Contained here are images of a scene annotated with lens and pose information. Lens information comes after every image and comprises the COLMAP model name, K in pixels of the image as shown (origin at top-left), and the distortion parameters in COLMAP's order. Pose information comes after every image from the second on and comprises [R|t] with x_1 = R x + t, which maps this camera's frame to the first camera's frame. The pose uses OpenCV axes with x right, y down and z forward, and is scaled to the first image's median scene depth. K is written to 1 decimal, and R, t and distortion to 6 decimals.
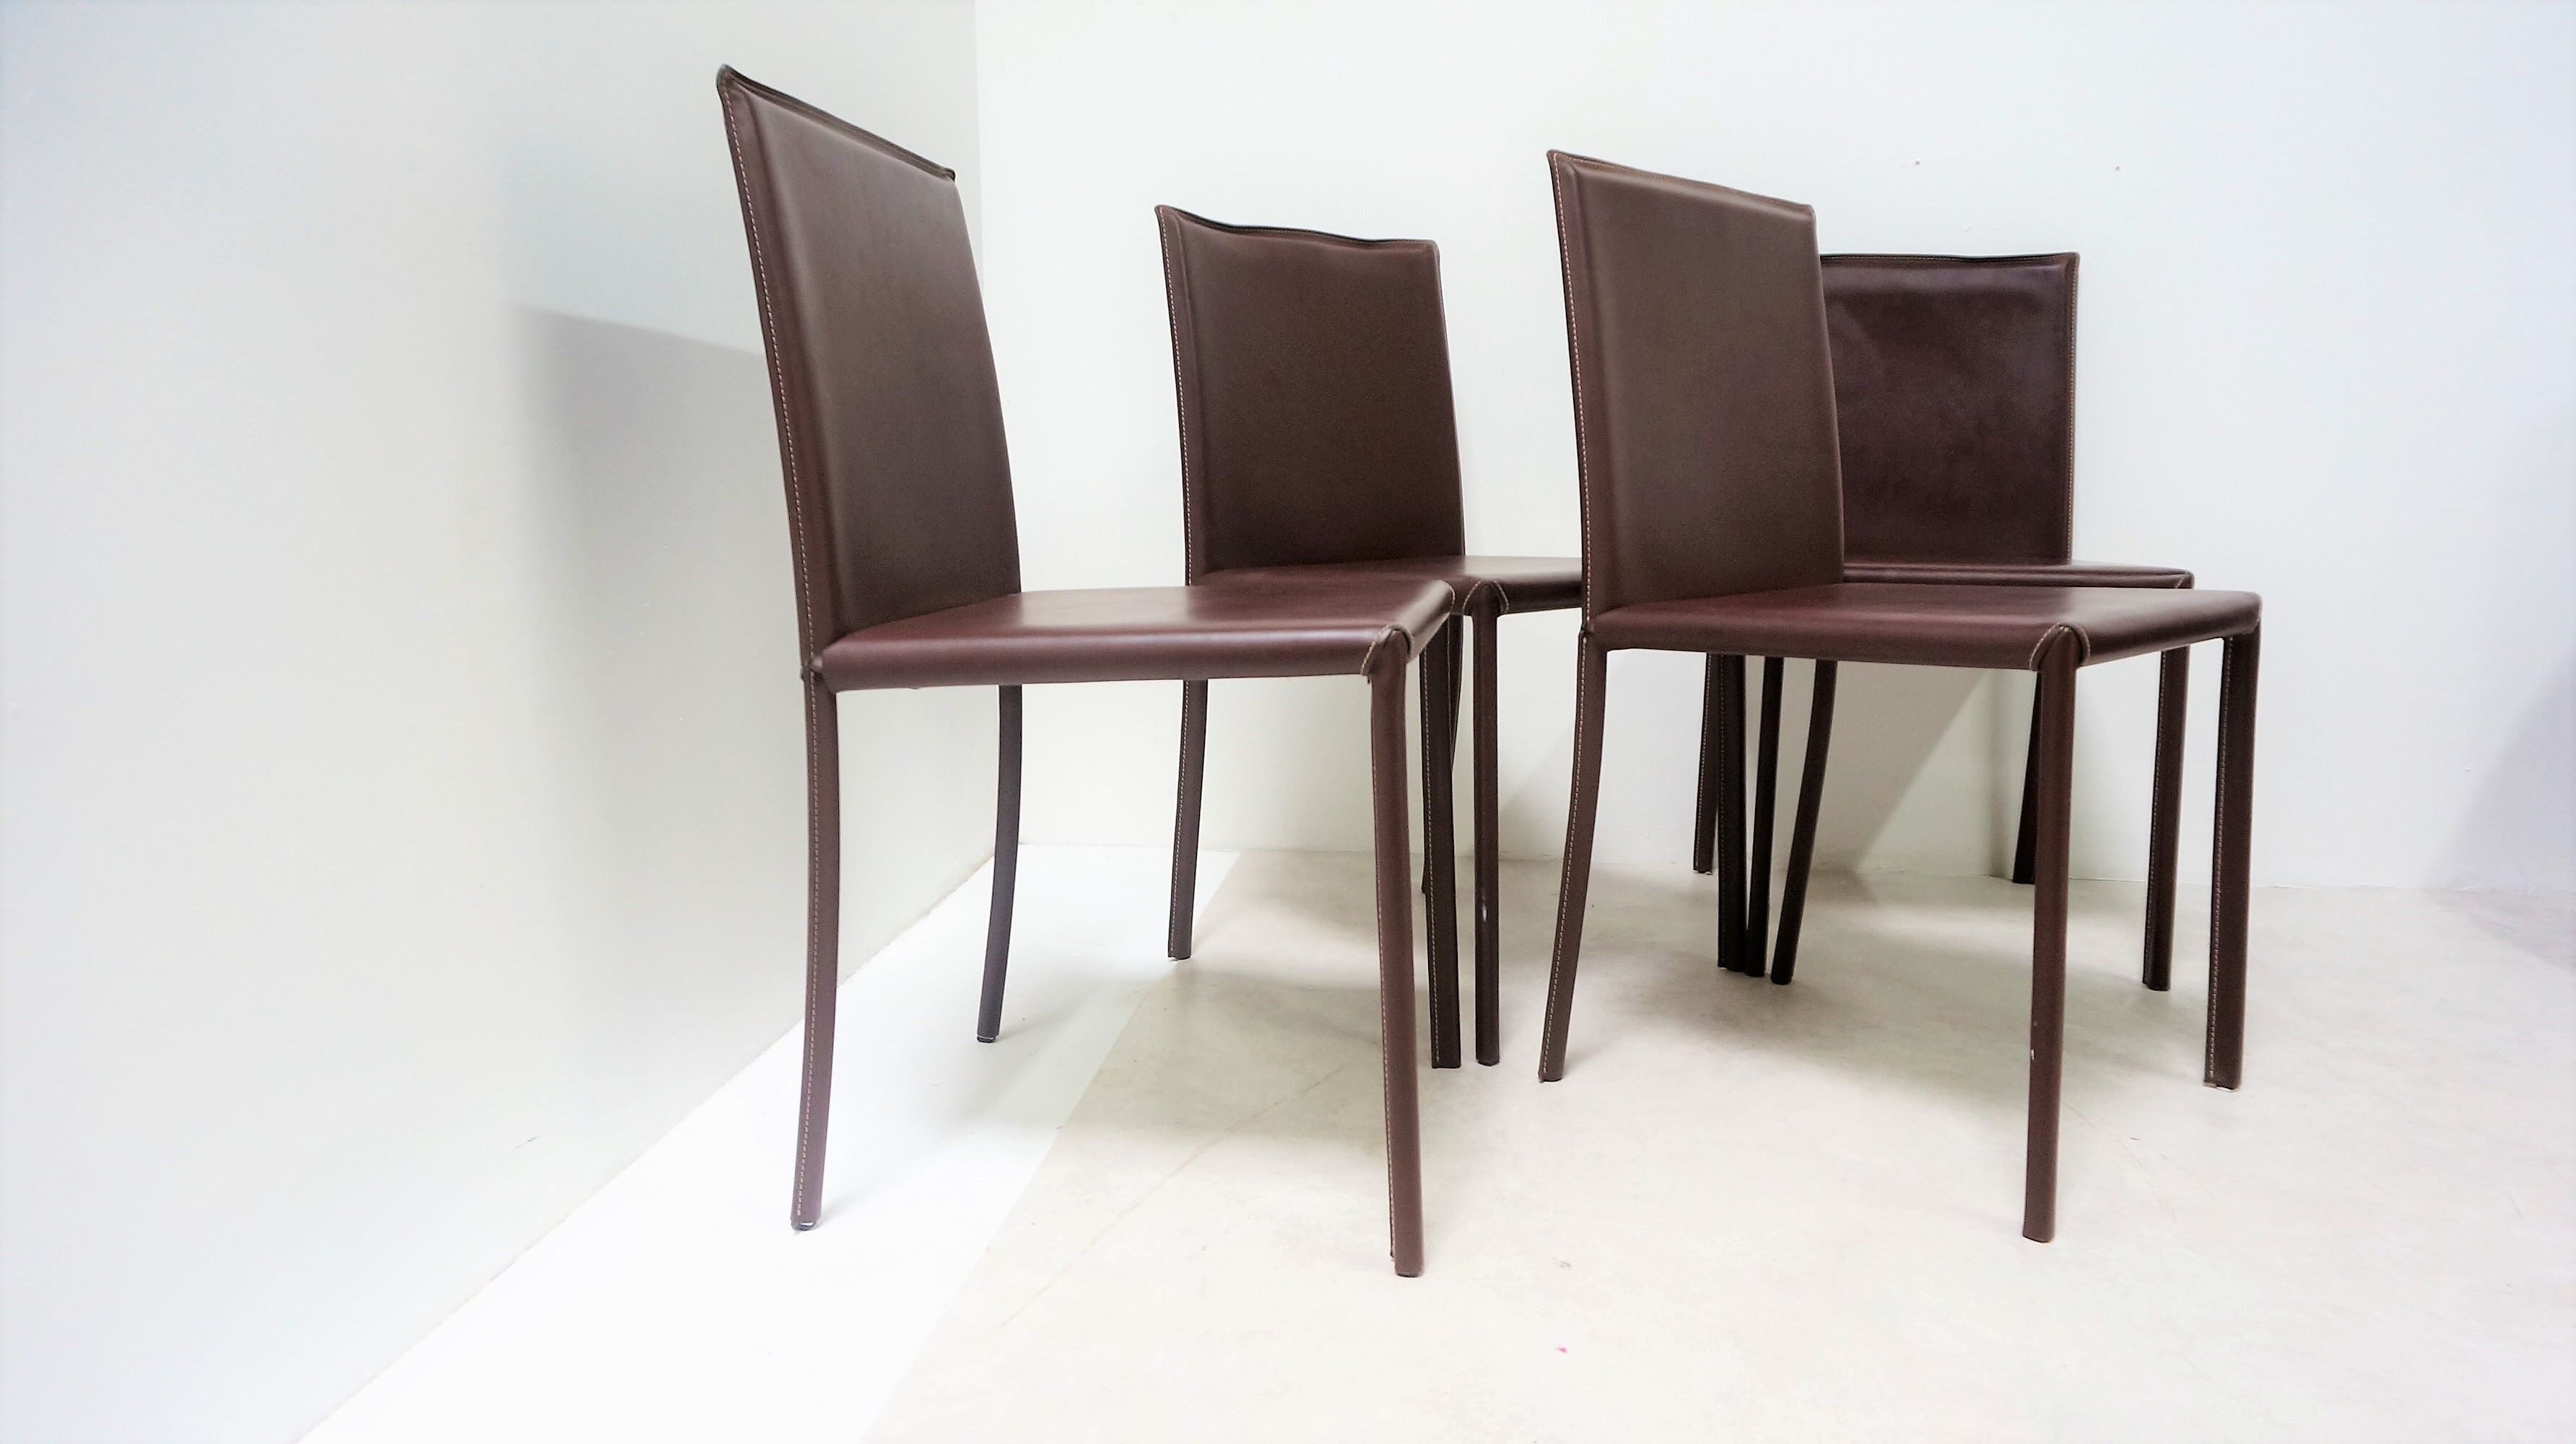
lens RADIAL K [[1745.6, 0, 1276.3], [0, 1745.6, 723.4], [0, 0, 1]] dist [-0.020136, -0.000718]
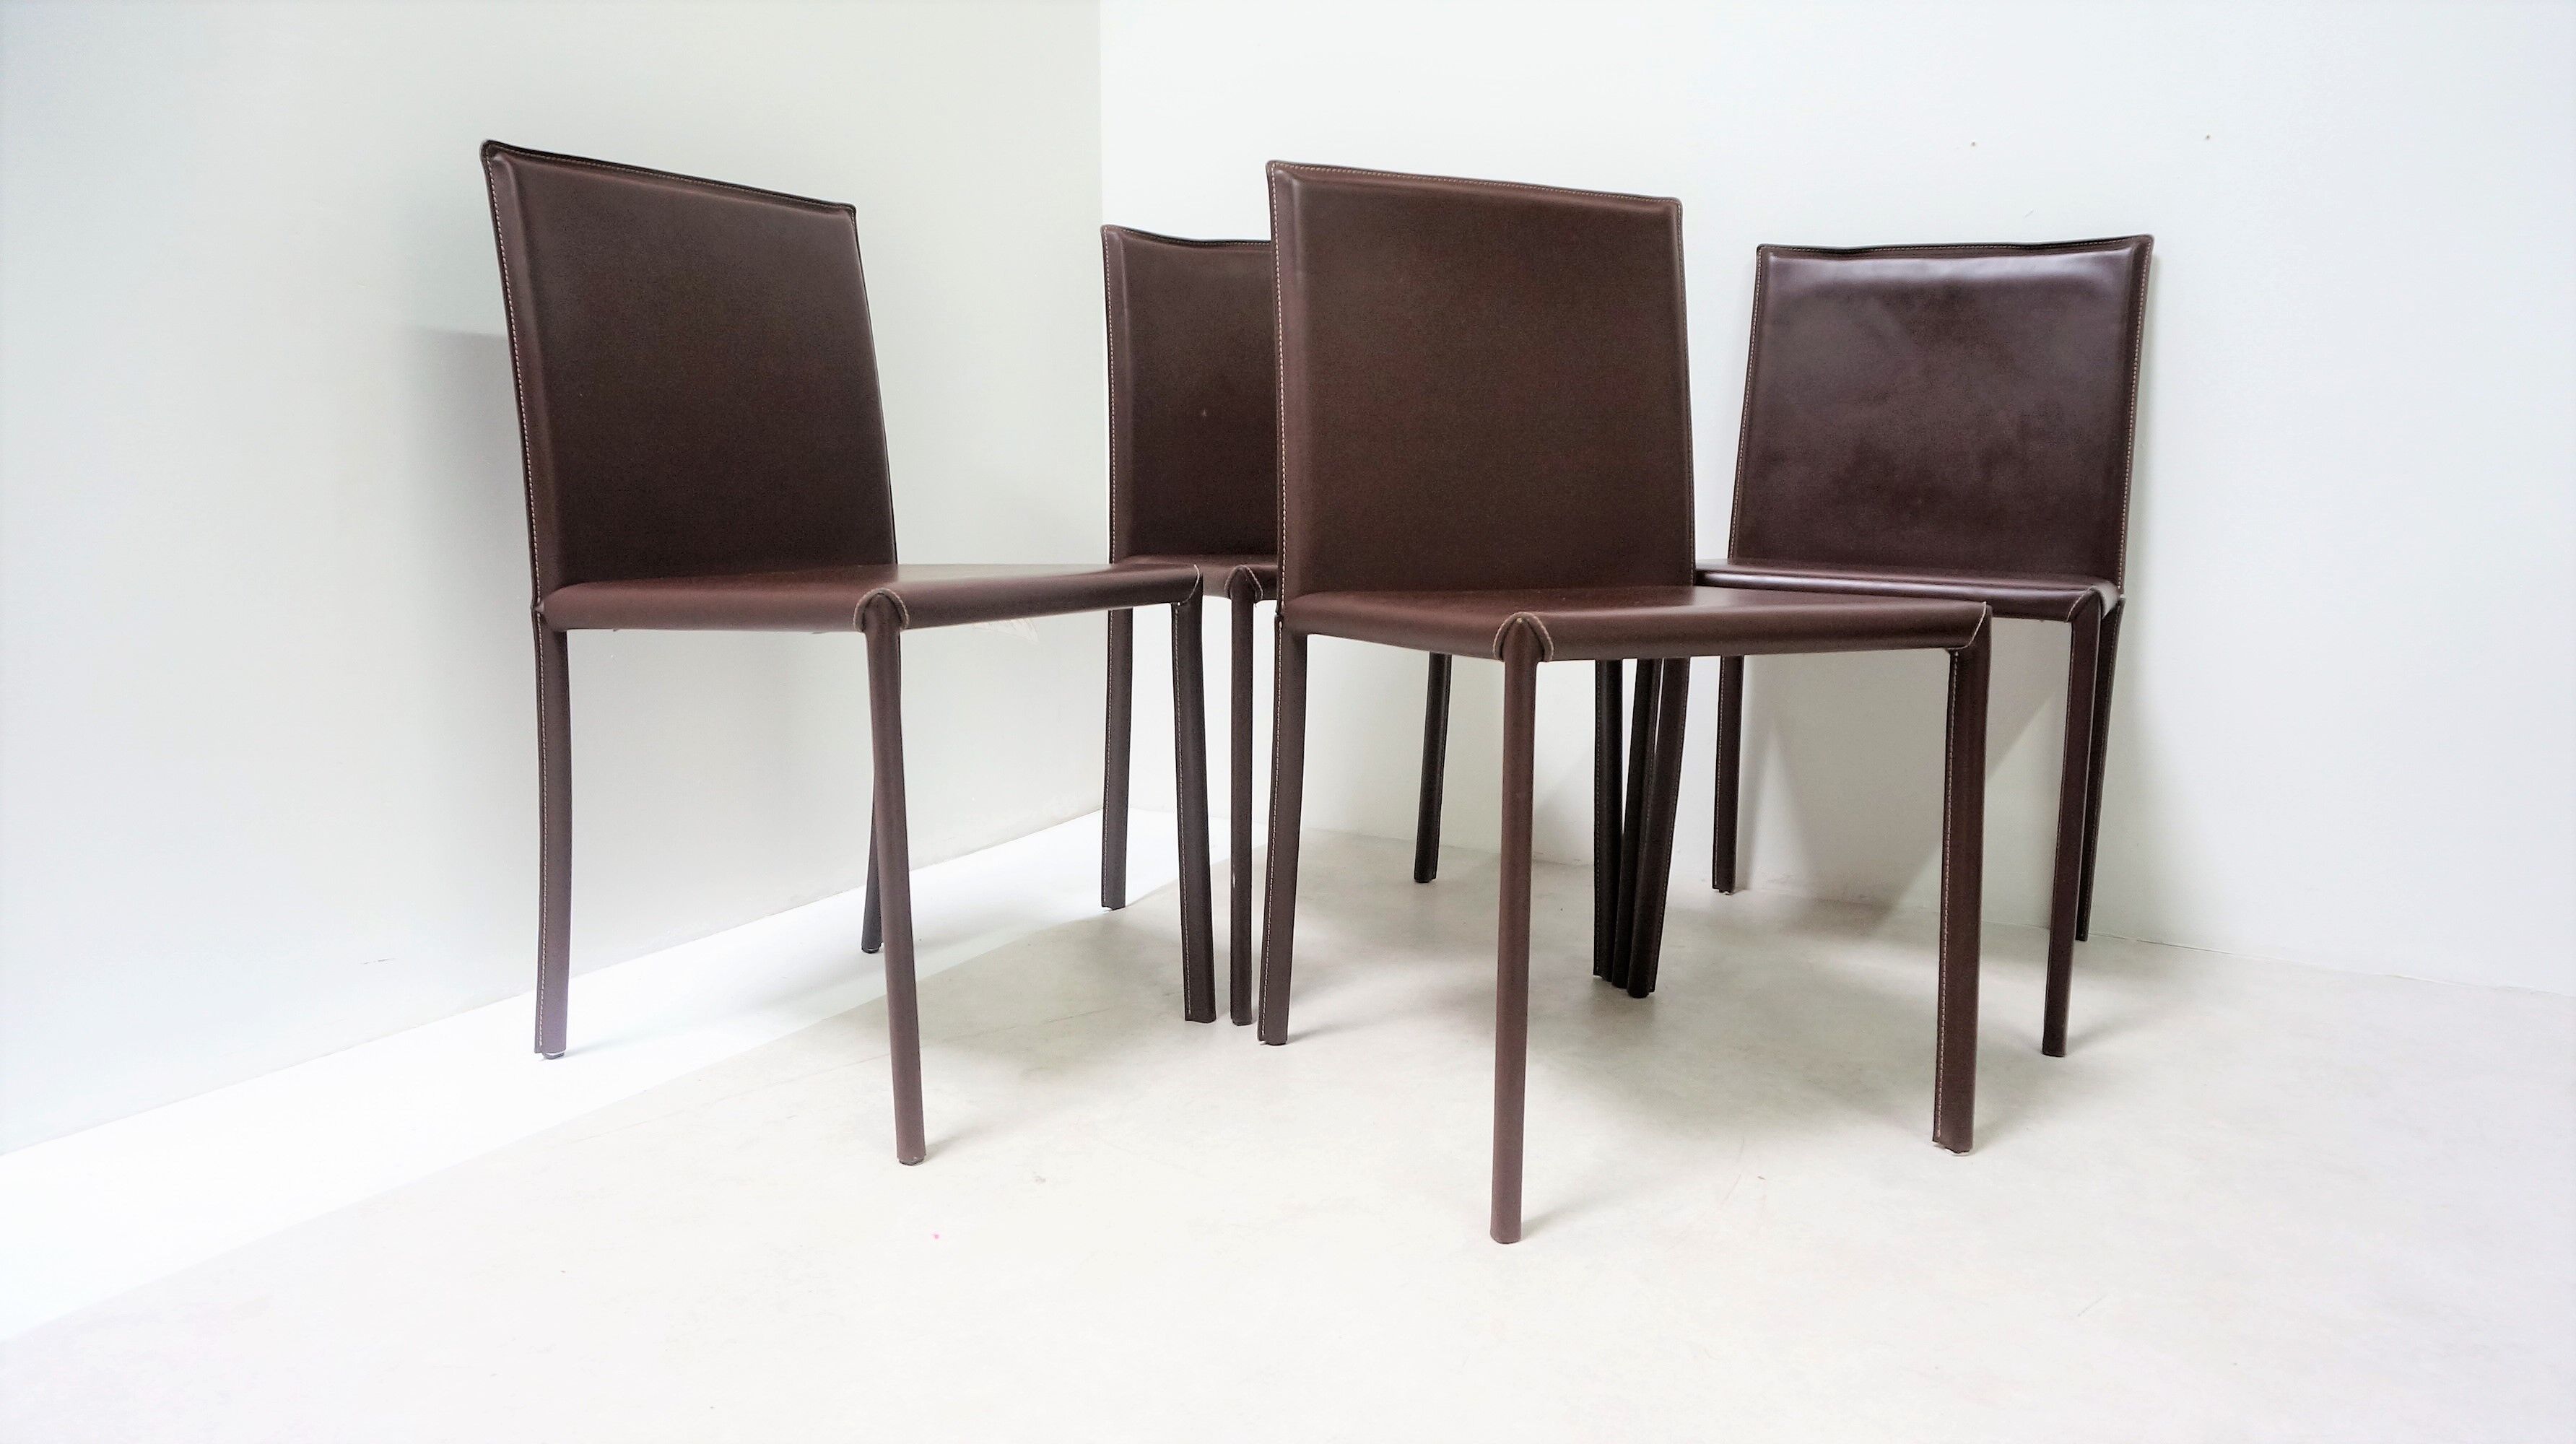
lens RADIAL K [[1745.6, 0, 1276.3], [0, 1745.6, 723.4], [0, 0, 1]] dist [-0.020136, -0.000718]
pose [[0.928103, 0.065590, -0.366501, 0.434327], [-0.067746, 0.997678, 0.006992, 0.003272], [0.366109, 0.018340, 0.930391, 0.014340]]
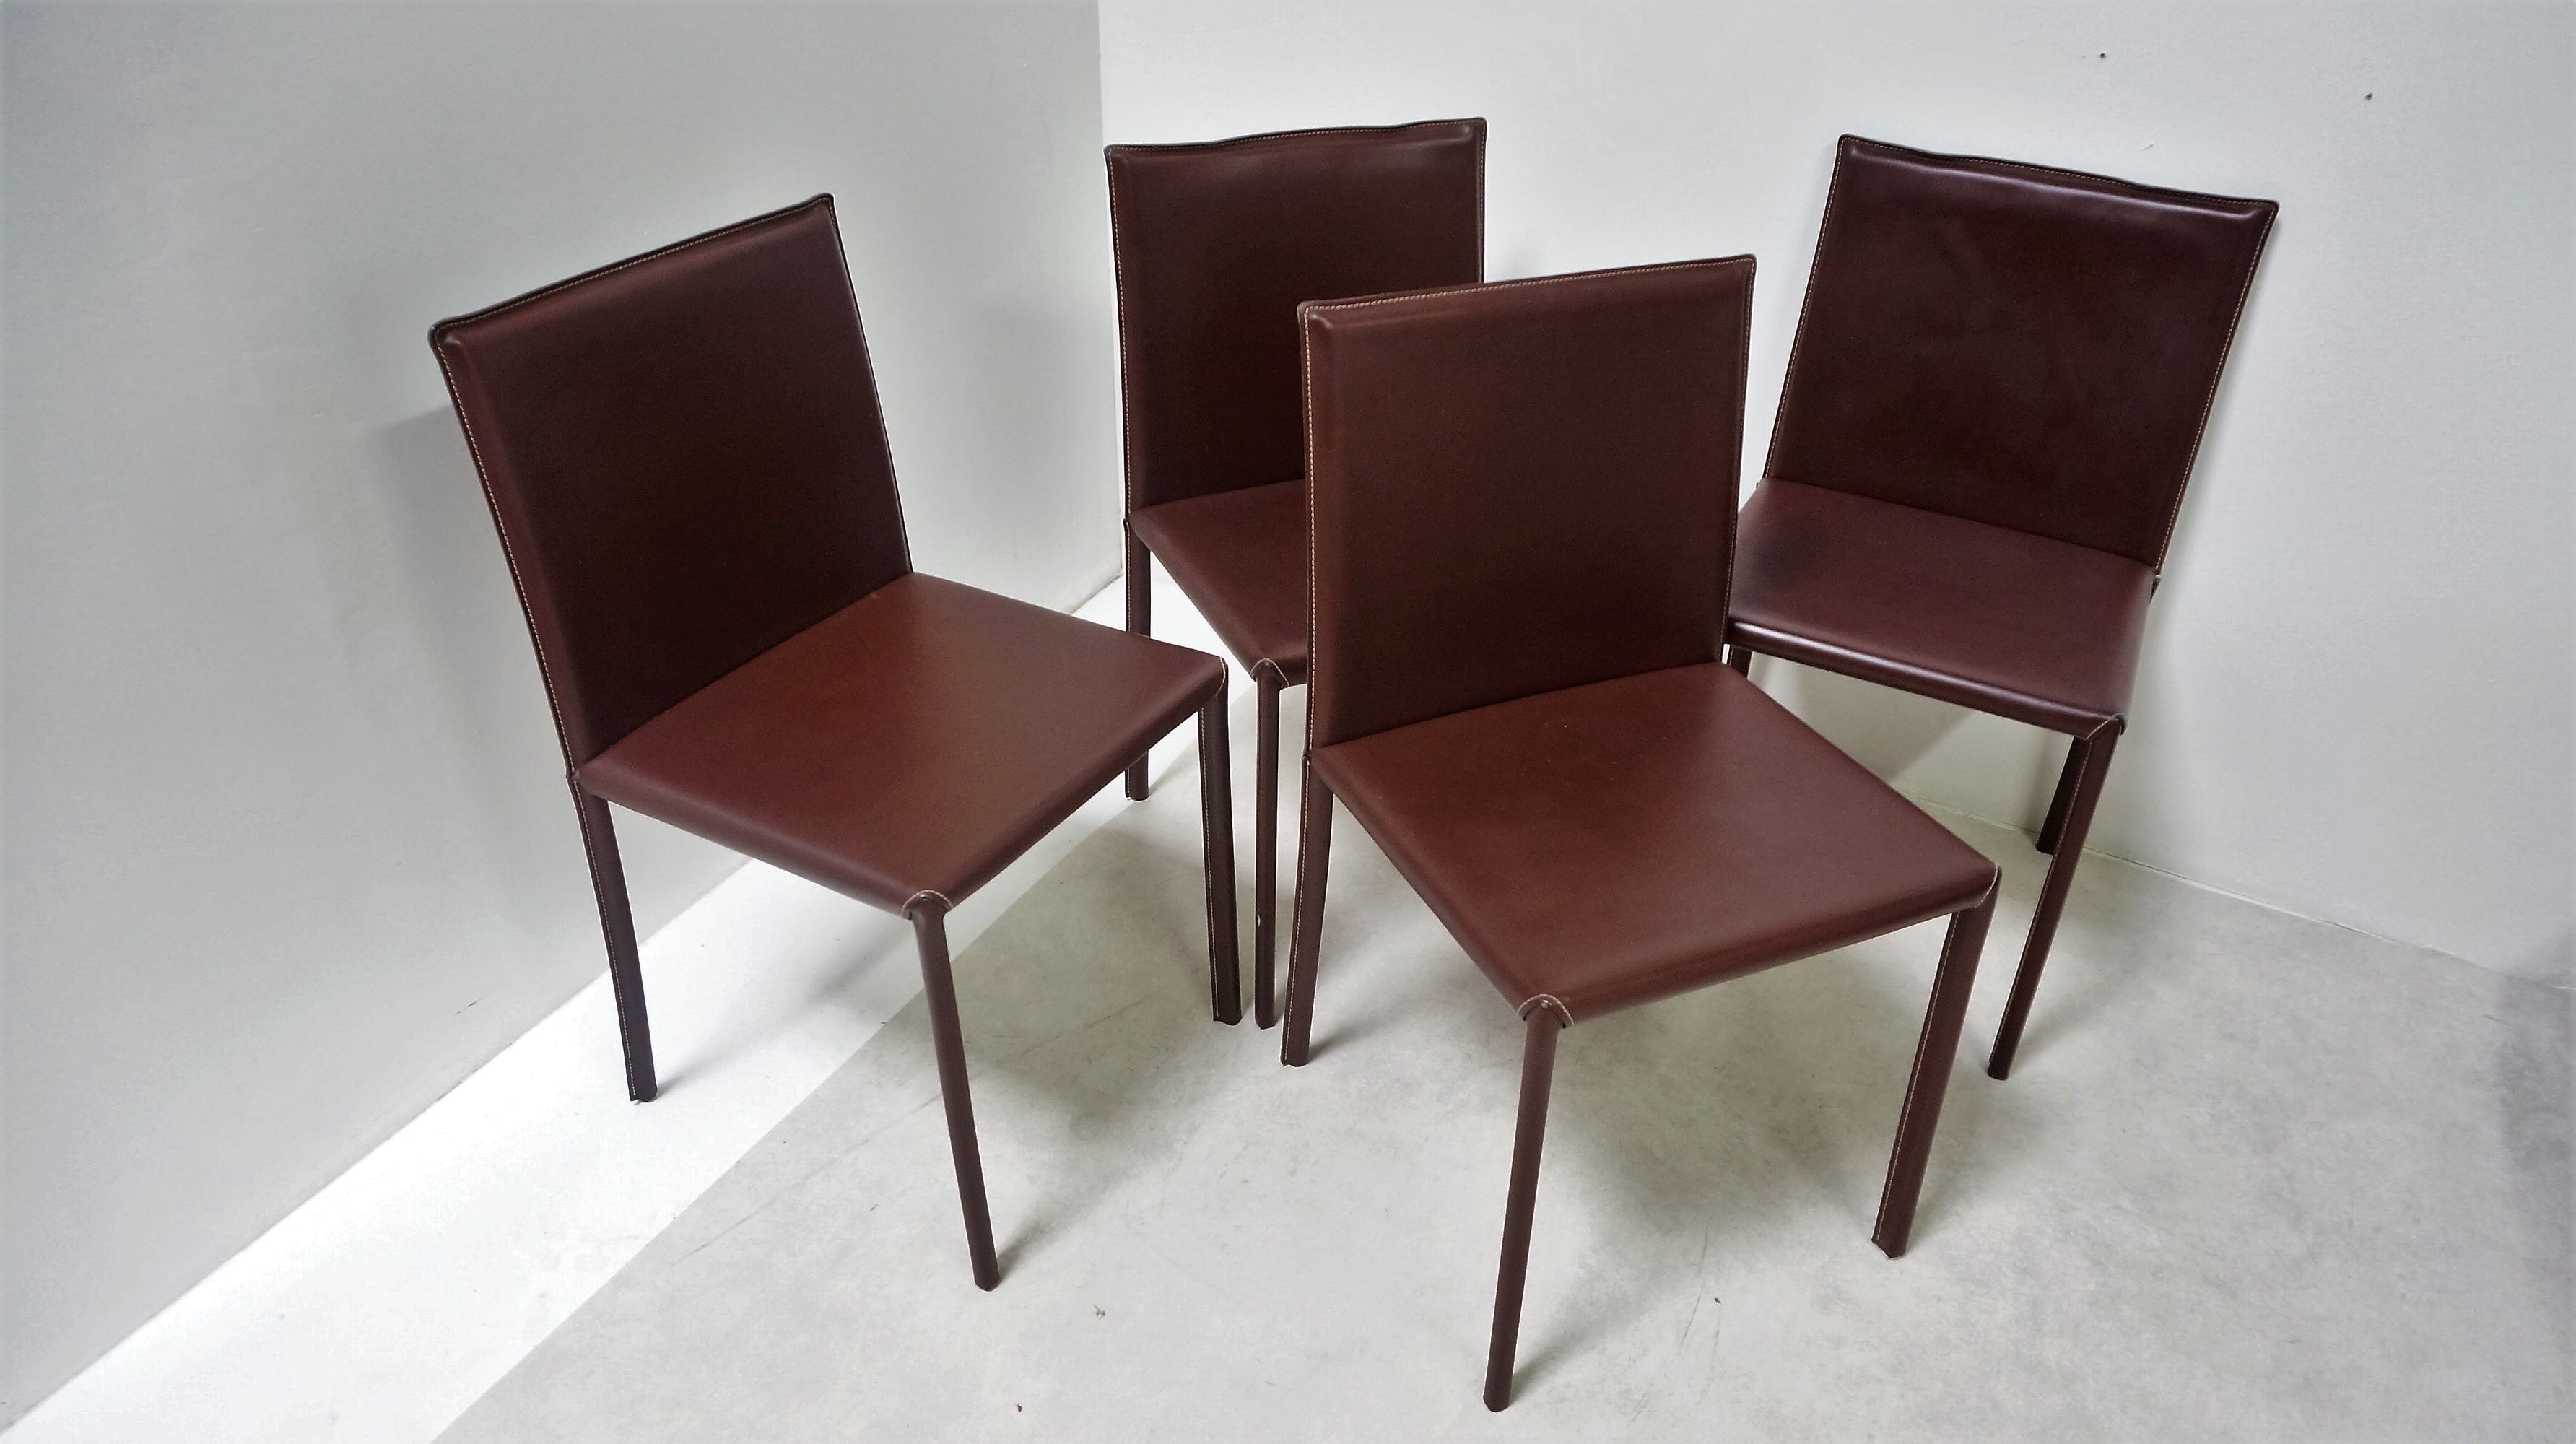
lens RADIAL K [[1745.6, 0, 1276.3], [0, 1745.6, 723.4], [0, 0, 1]] dist [-0.020136, -0.000718]
pose [[0.928714, 0.216913, -0.300731, 0.364227], [-0.073898, 0.903045, 0.423142, -0.402019], [0.363359, -0.370755, 0.854700, 0.069221]]
